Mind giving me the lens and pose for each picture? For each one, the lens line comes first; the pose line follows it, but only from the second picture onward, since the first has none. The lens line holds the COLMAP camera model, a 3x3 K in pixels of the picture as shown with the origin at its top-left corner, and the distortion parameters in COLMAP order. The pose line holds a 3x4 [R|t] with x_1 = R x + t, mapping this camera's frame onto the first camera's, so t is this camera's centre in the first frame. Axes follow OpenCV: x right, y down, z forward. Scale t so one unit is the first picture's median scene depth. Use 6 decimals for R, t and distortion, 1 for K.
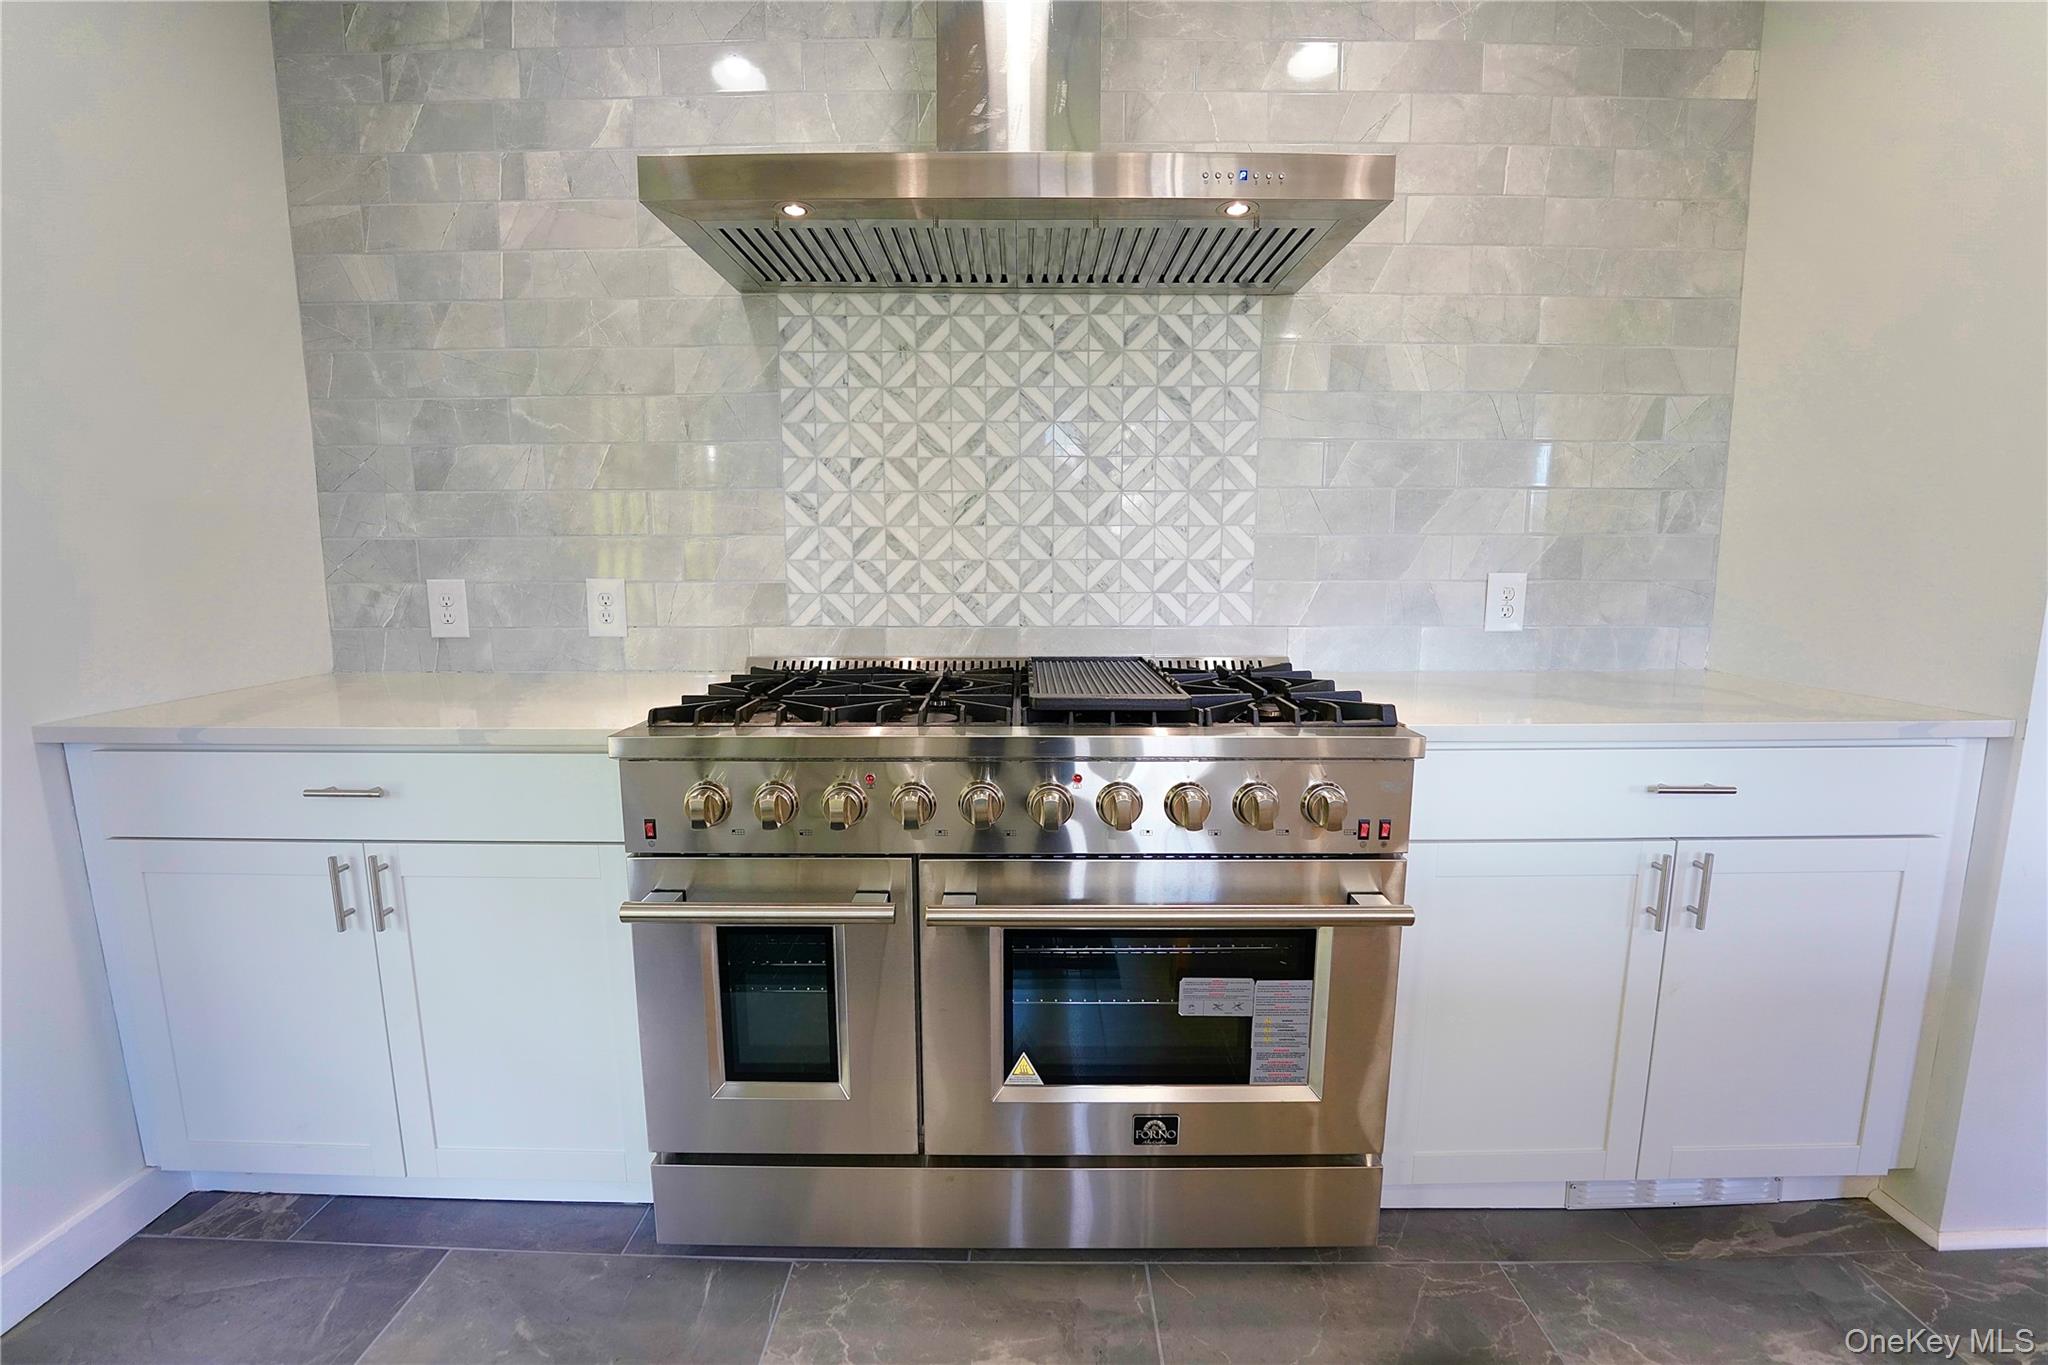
lens RADIAL K [[843.9, 0, 1026.8], [0, 843.9, 678.1], [0, 0, 1]] dist [-0.027561, 0.000303]
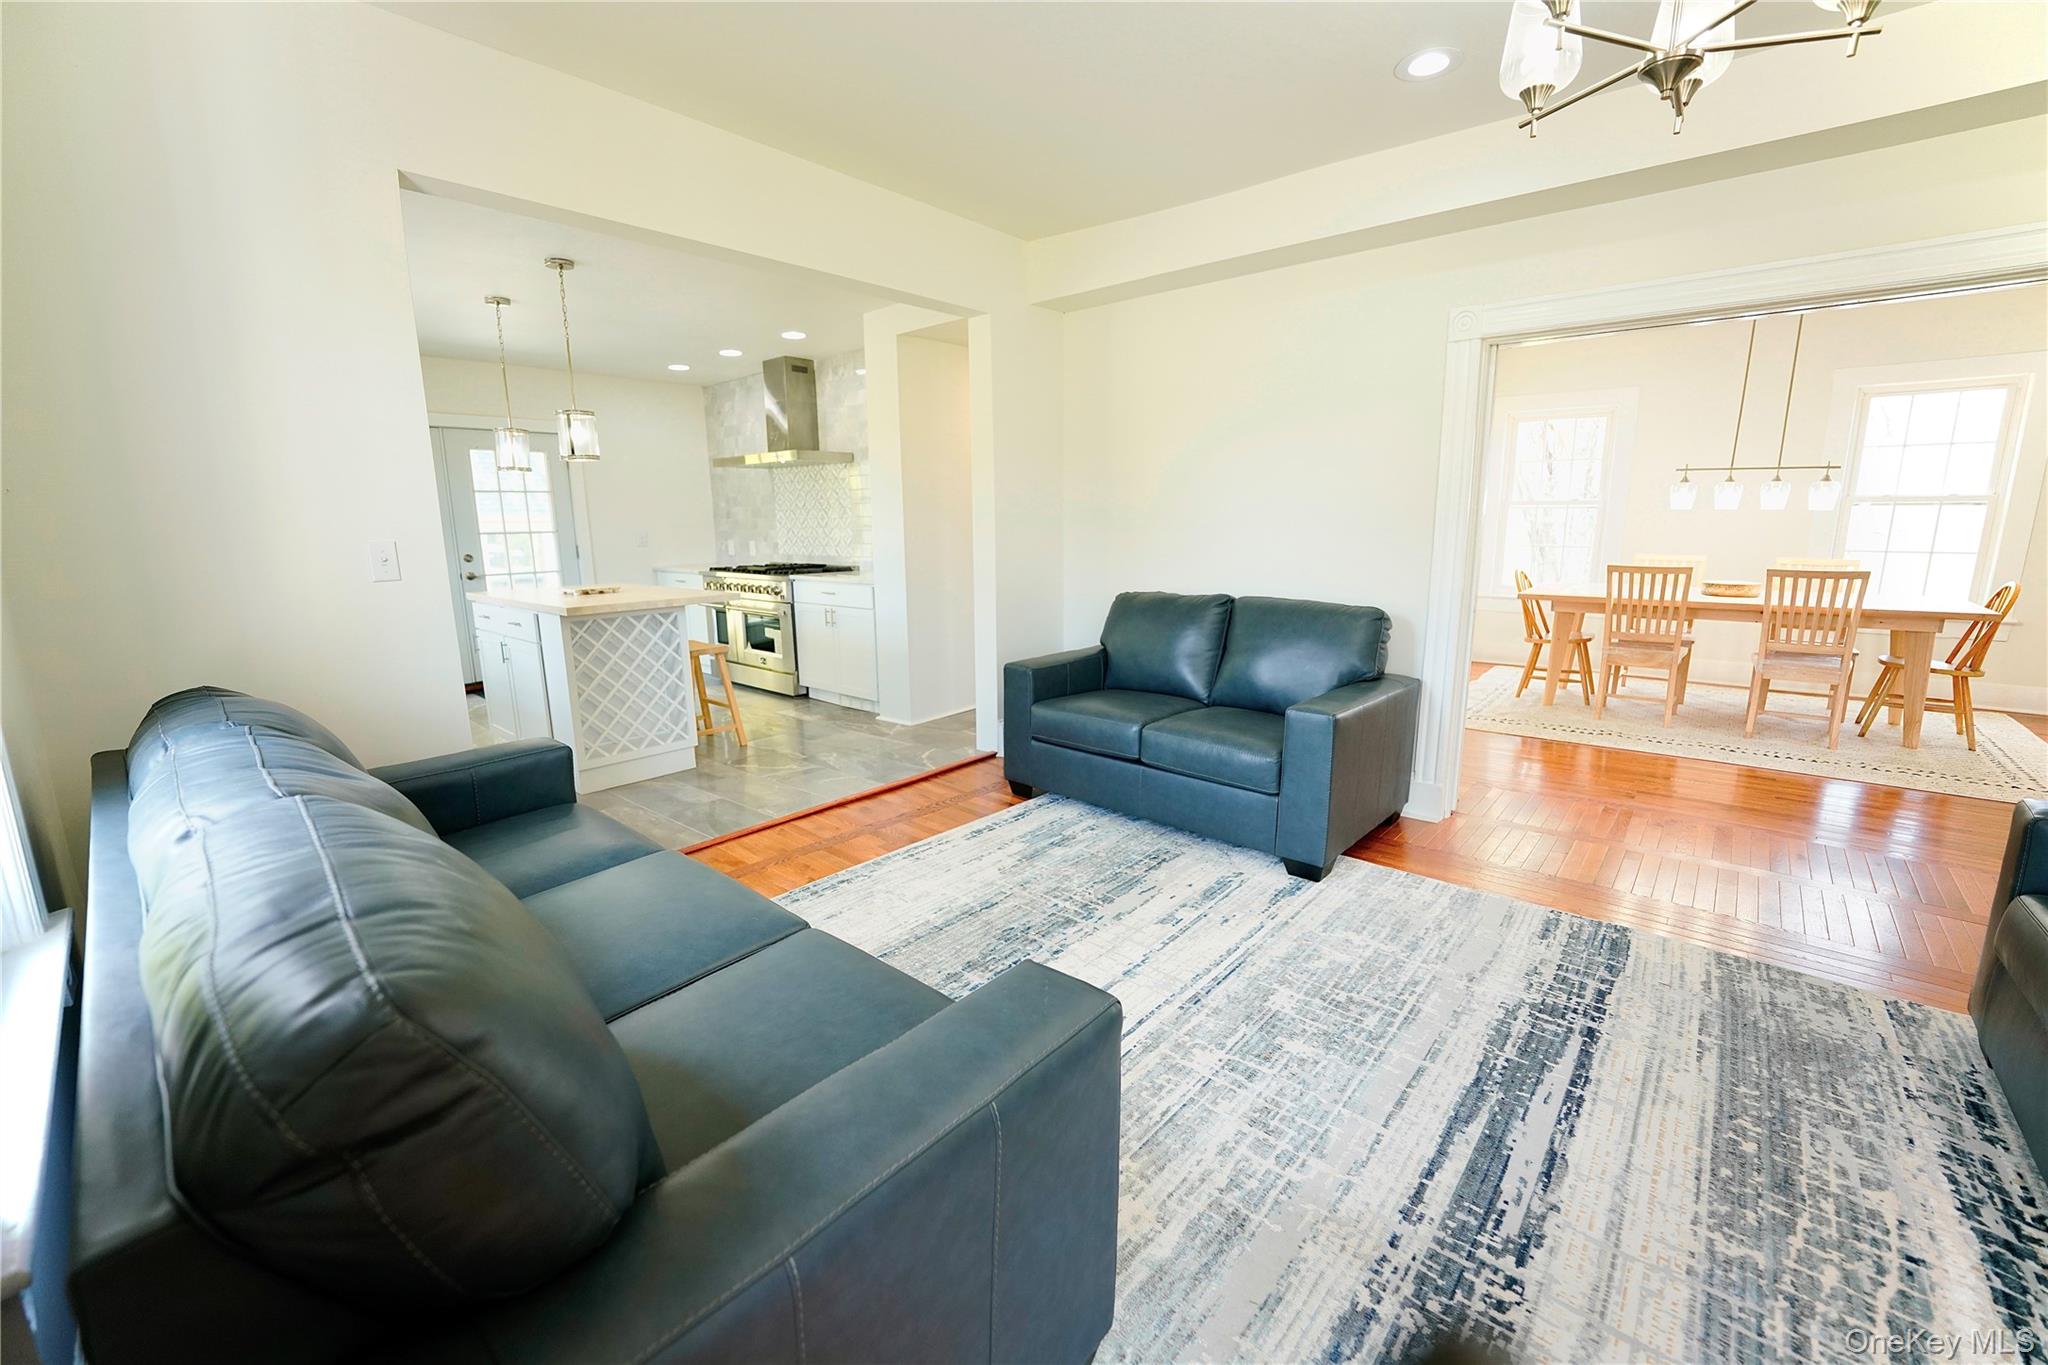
lens RADIAL K [[815.9, 0, 1026.1], [0, 815.9, 676.9], [0, 0, 1]] dist [-0.032281, 0.004455]
pose [[0.752910, 0.118604, -0.647348, 3.150133], [-0.079619, 0.992818, 0.089297, 0.077204], [0.653289, -0.015691, 0.756946, -1.113870]]
